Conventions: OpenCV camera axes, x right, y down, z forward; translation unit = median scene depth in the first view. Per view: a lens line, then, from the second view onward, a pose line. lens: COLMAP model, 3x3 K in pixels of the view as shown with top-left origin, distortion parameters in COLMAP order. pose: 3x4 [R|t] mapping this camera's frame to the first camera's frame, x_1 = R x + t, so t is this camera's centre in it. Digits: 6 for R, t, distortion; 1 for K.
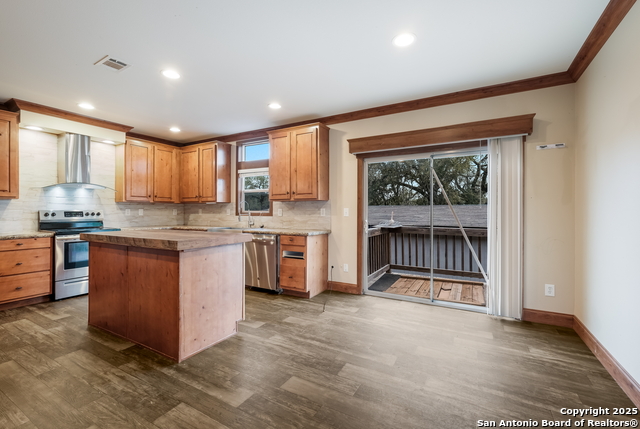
lens RADIAL K [[280.5, 0, 320.5], [0, 280.5, 210.6], [0, 0, 1]] dist [-0.000338, -0.000133]
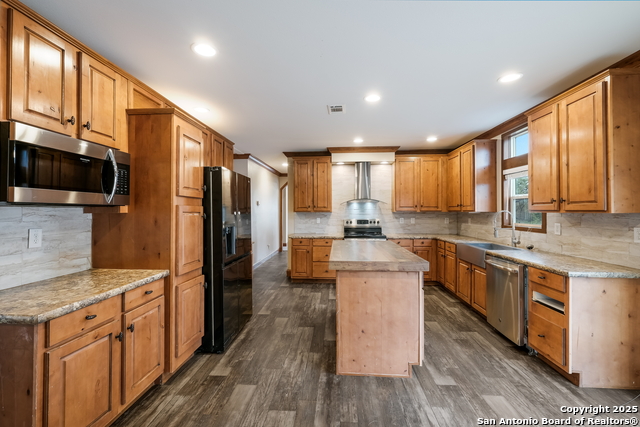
lens RADIAL K [[276.9, 0, 318.0], [0, 276.9, 207.5], [0, 0, 1]] dist [-0.000850, -0.000376]
pose [[0.430050, -0.012838, -0.902714, 0.222540], [0.004102, 0.999916, -0.012266, -0.042858], [0.902796, 0.001572, 0.430066, 0.252971]]
